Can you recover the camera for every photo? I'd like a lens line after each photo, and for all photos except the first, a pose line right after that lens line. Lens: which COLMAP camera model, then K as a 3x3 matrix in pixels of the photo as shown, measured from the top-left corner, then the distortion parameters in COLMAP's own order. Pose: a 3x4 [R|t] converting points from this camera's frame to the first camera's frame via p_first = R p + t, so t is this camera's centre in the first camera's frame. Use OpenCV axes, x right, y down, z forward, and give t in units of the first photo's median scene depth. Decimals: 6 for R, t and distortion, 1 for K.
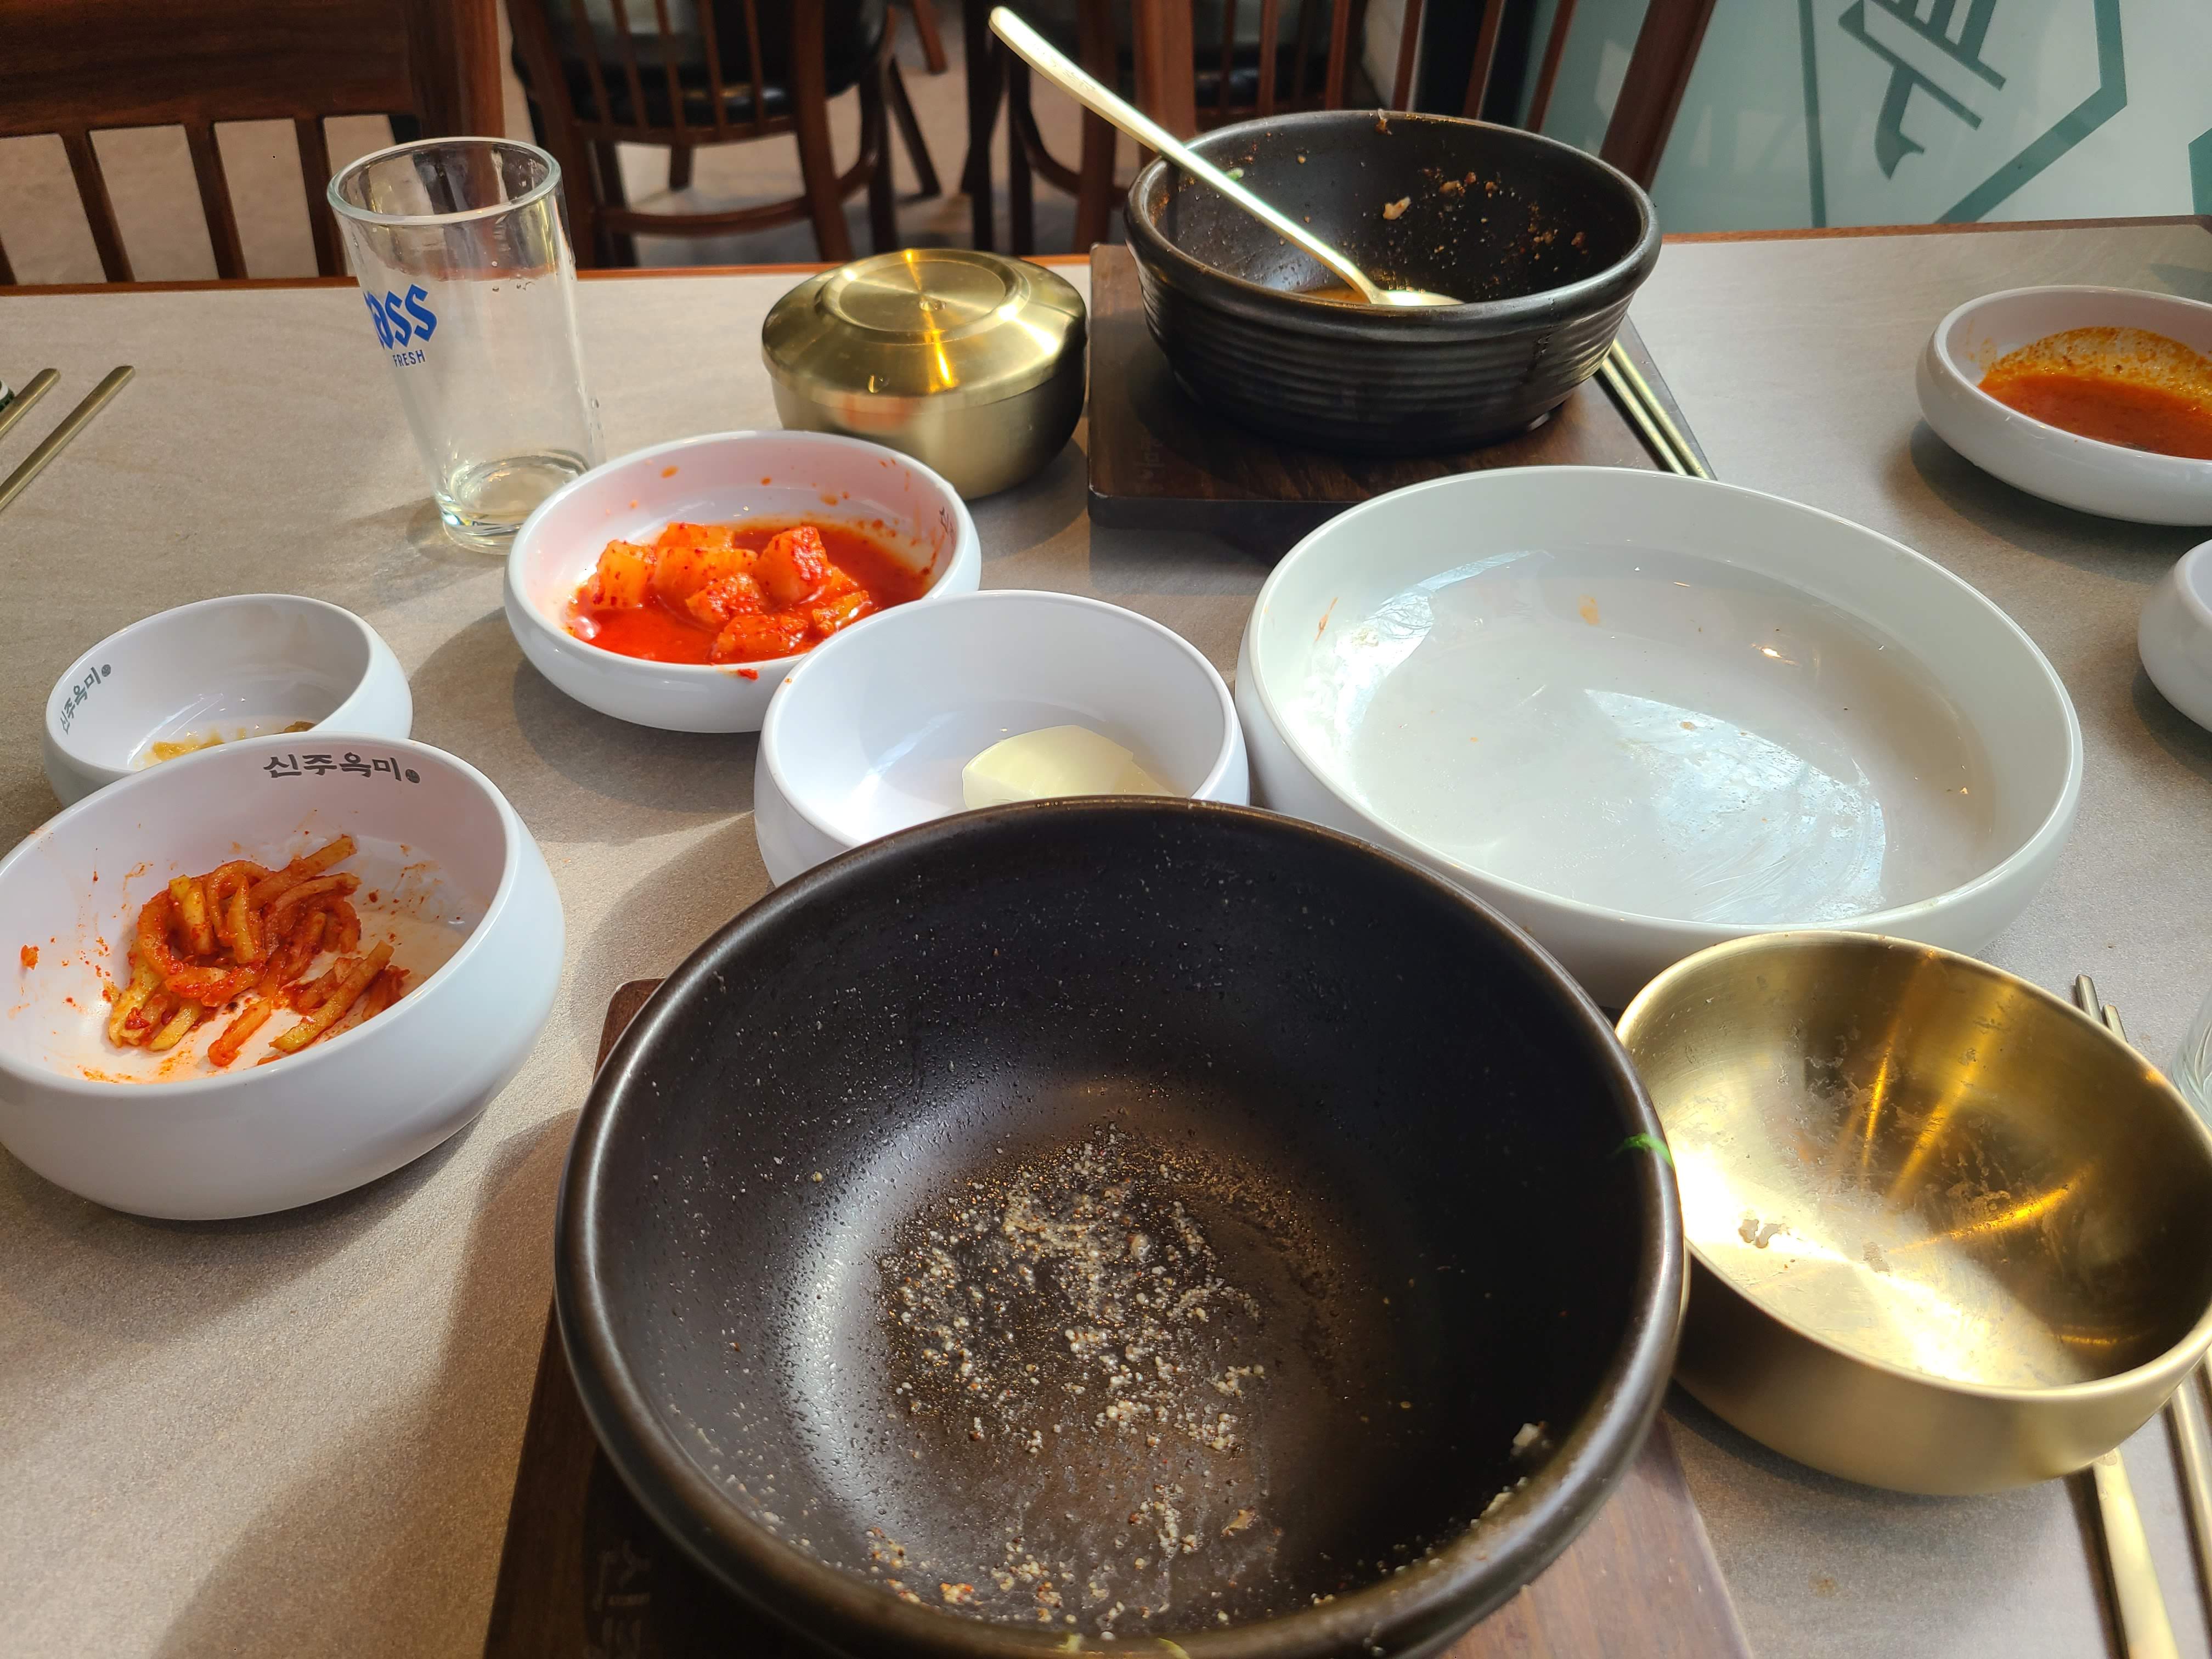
lens RADIAL K [[1699.8, 0, 1087.8], [0, 1699.8, 843.3], [0, 0, 1]] dist [-0.012574, 0.024334]
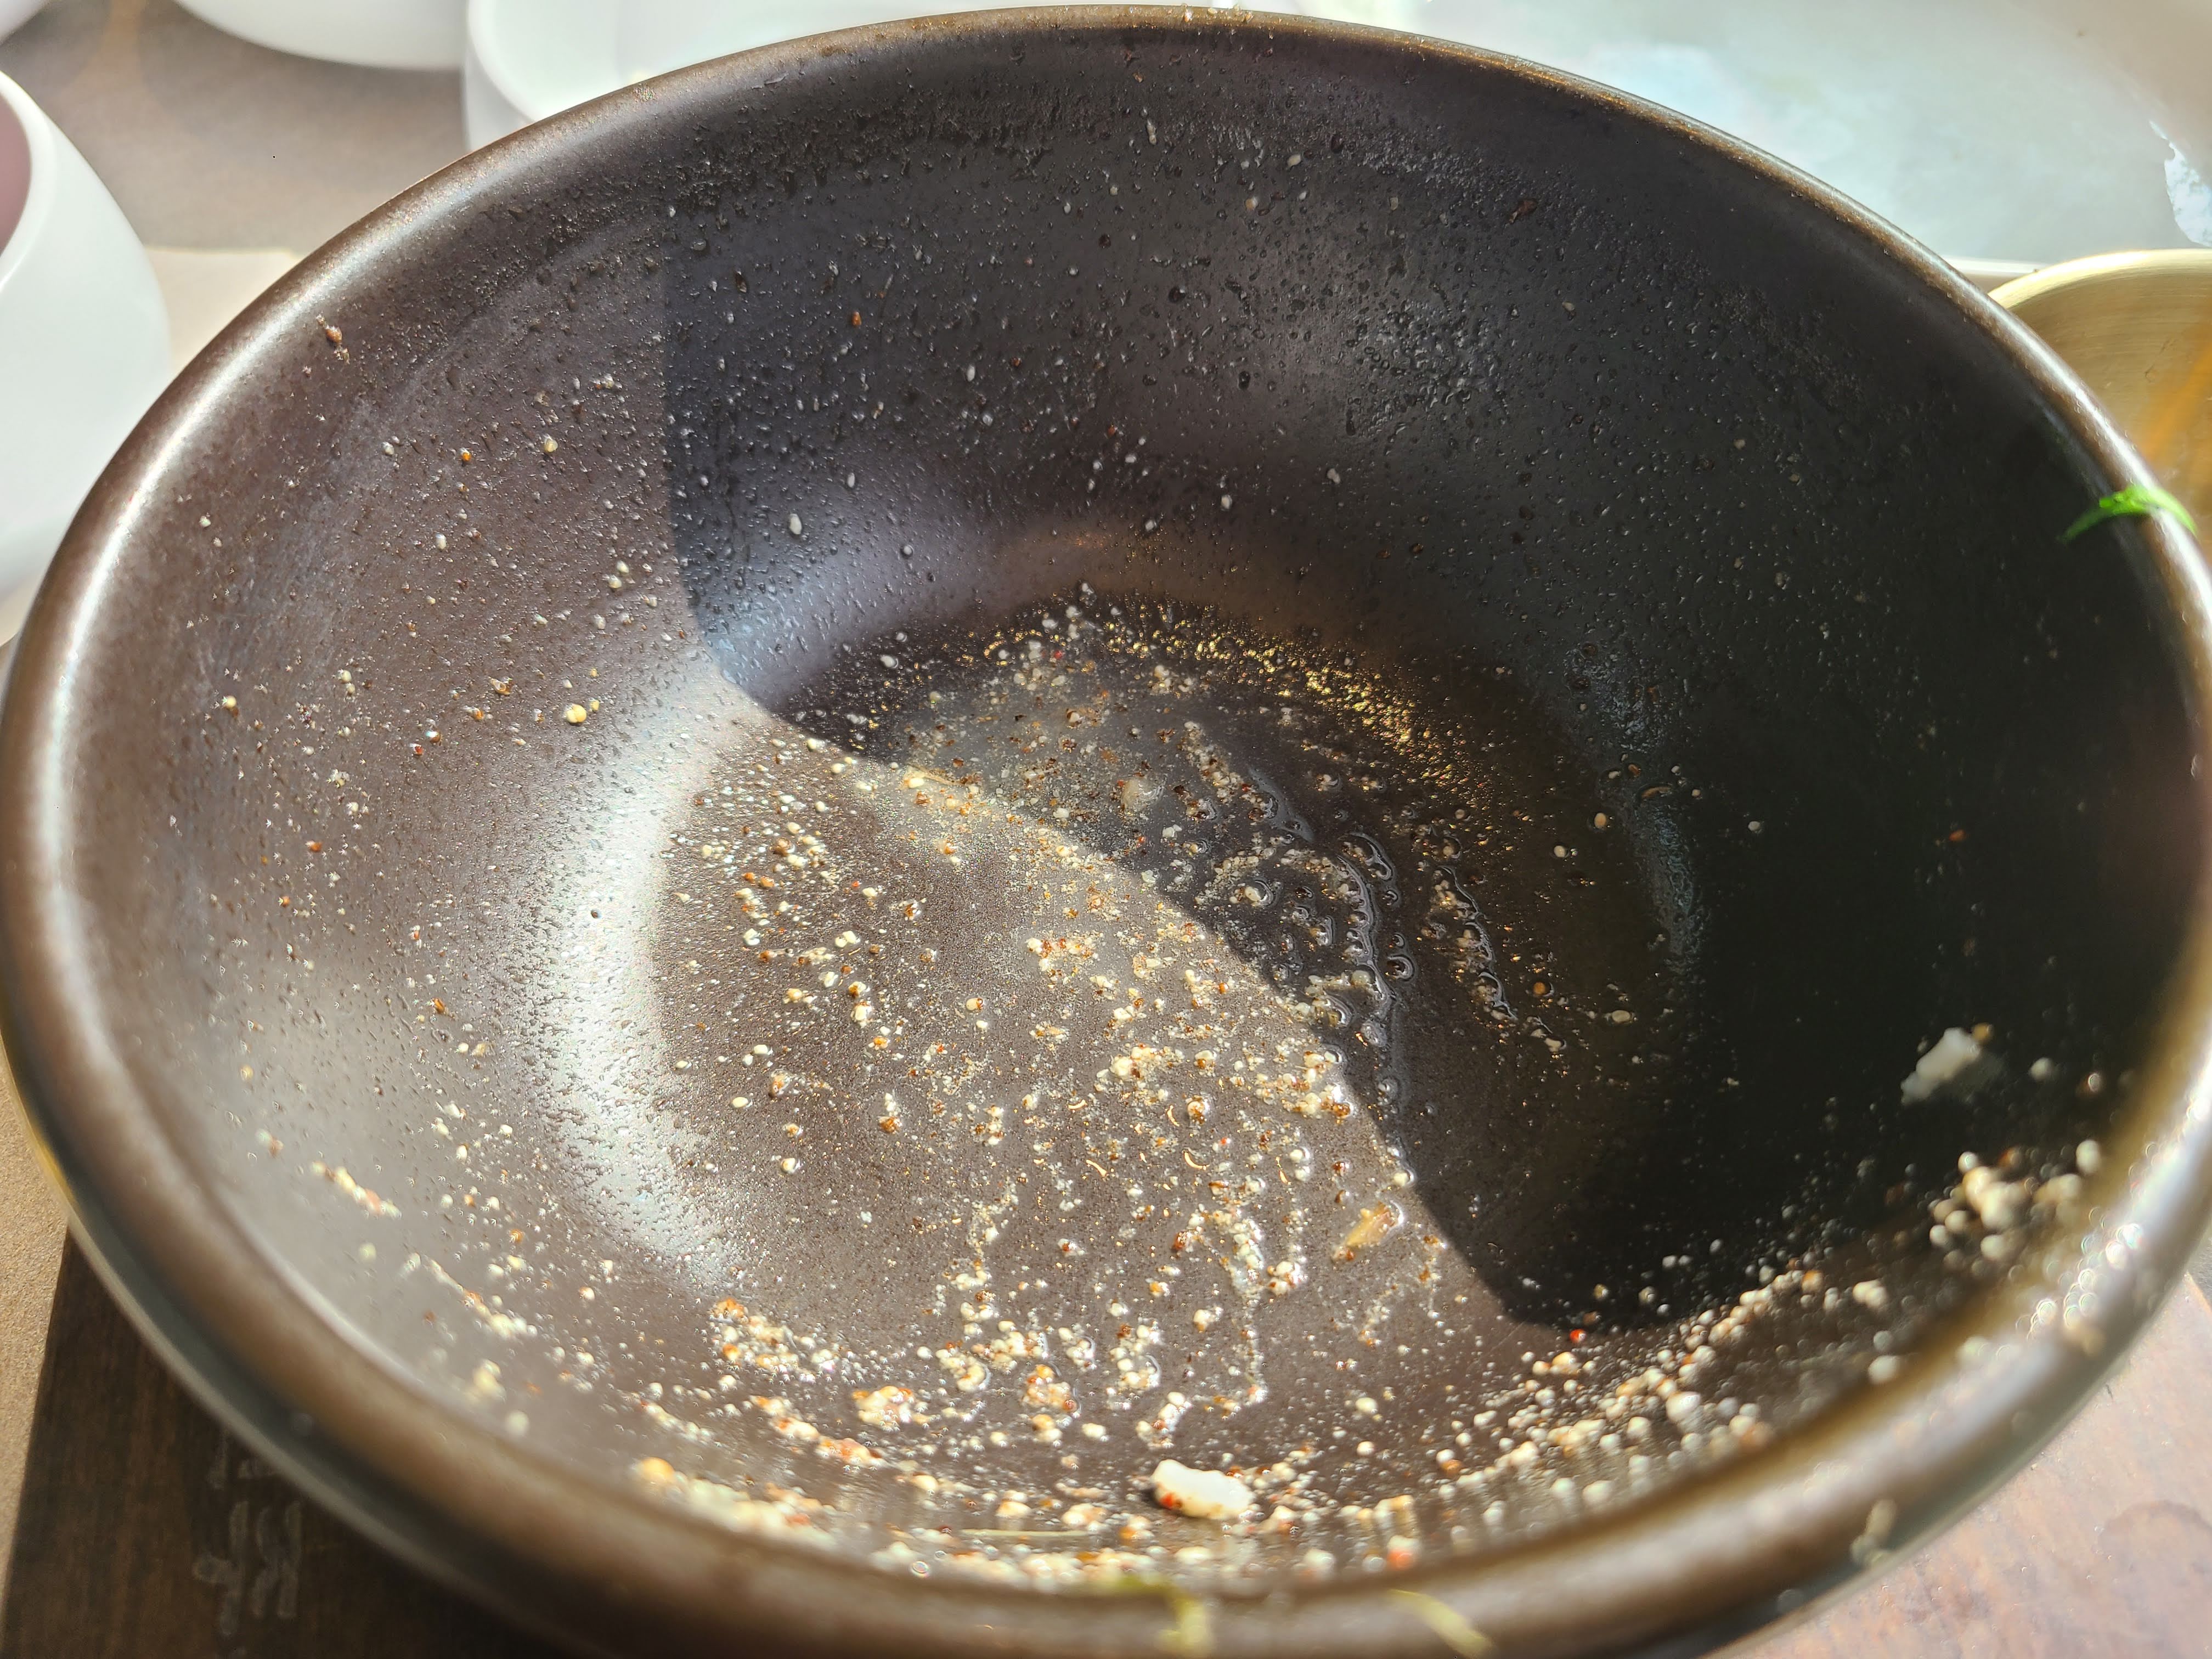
lens RADIAL K [[1699.8, 0, 1096.3], [0, 1699.8, 822.5], [0, 0, 1]] dist [-0.012574, 0.024334]
pose [[0.993539, -0.065234, 0.092874, -0.042792], [0.045887, 0.979331, 0.196989, 0.137254], [-0.103805, -0.191454, 0.975997, 0.445411]]
